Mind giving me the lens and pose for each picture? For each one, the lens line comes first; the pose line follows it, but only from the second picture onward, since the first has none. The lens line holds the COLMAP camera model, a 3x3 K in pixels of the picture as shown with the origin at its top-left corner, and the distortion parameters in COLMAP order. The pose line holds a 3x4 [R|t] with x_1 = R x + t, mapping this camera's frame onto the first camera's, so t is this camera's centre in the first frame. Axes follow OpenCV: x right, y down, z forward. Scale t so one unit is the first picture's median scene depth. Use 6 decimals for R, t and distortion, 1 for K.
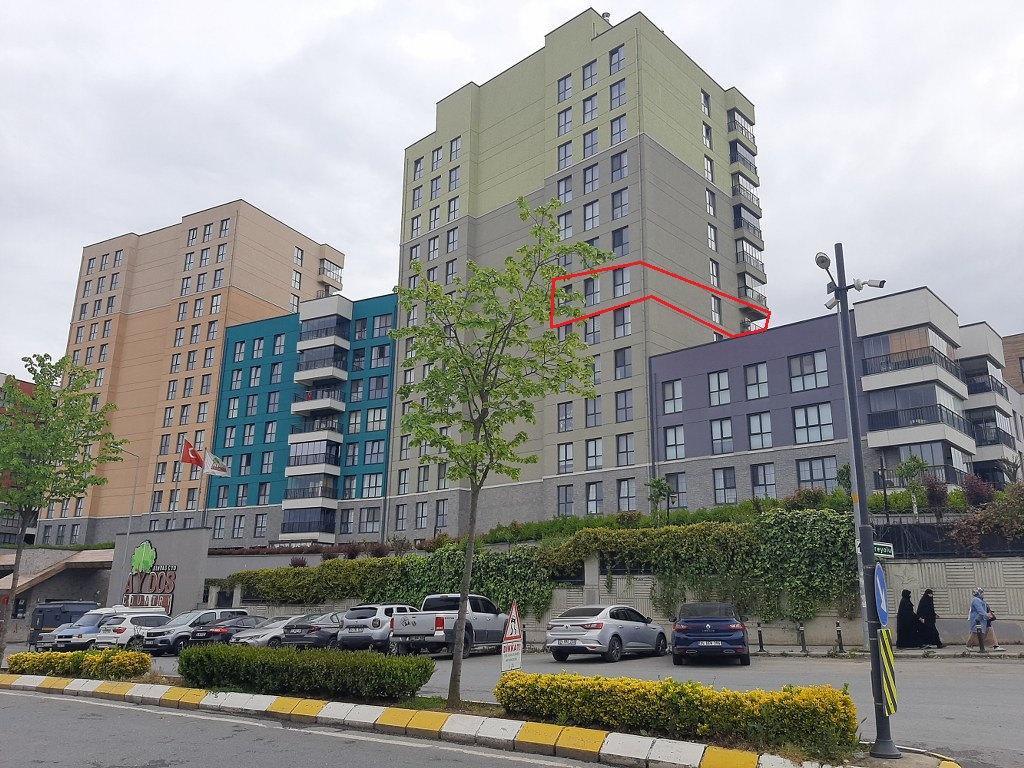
lens RADIAL K [[791.7, 0, 523.9], [0, 791.7, 366.7], [0, 0, 1]] dist [0.054983, -0.089351]
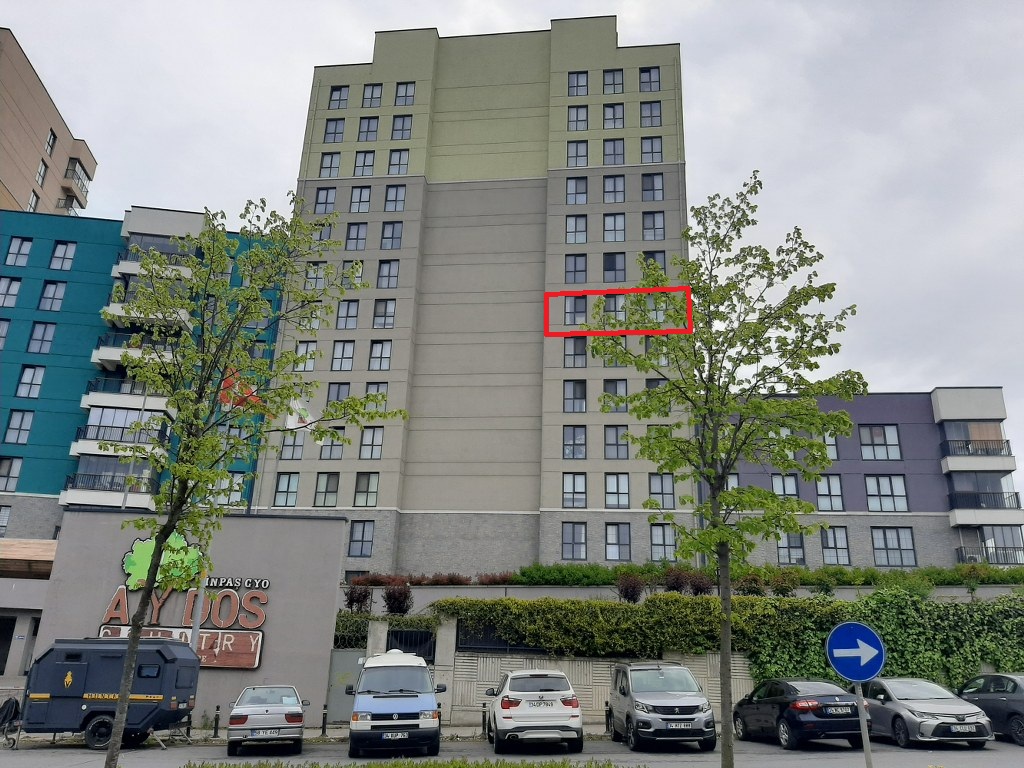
lens RADIAL K [[791.7, 0, 496.0], [0, 791.7, 375.1], [0, 0, 1]] dist [0.054983, -0.089351]
pose [[0.802841, 0.226700, 0.551410, -0.497509], [-0.190601, 0.973943, -0.122905, 0.112686], [-0.564905, -0.006426, 0.825131, 0.339358]]
